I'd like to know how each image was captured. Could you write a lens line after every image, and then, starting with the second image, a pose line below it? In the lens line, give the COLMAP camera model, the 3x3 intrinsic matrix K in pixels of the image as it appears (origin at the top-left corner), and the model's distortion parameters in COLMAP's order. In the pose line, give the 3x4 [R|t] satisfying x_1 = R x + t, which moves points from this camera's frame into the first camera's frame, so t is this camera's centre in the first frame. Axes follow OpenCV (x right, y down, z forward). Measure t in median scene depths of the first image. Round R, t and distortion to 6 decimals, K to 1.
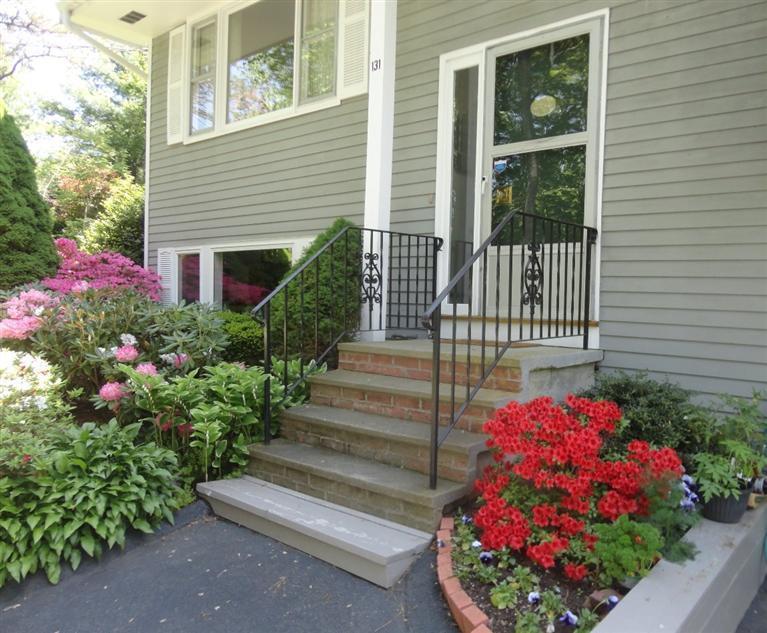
lens RADIAL K [[609.1, 0, 385.0], [0, 609.1, 314.9], [0, 0, 1]] dist [0.009324, 0.003463]
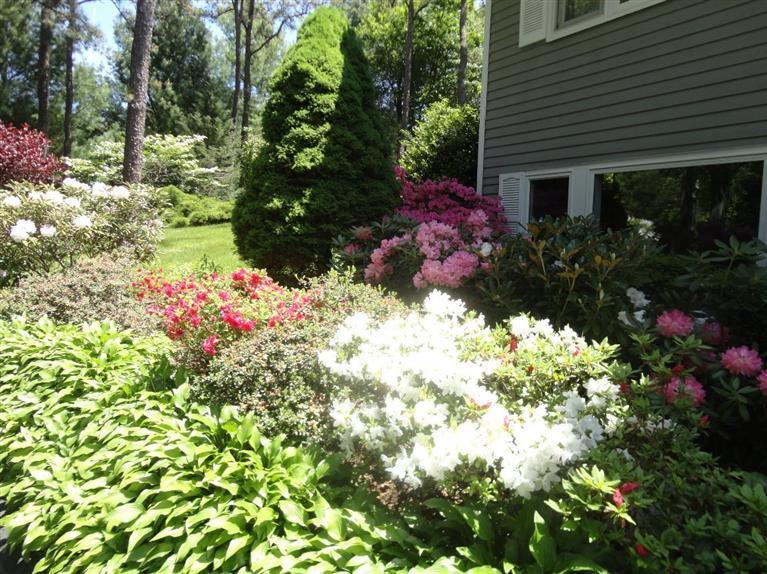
lens RADIAL K [[571.0, 0, 382.3], [0, 571.0, 287.1], [0, 0, 1]] dist [0.007189, 0.002221]
pose [[0.939054, 0.041638, -0.341240, -0.262385], [-0.017297, 0.997103, 0.074068, -0.008213], [0.343335, -0.063652, 0.937054, 0.195523]]
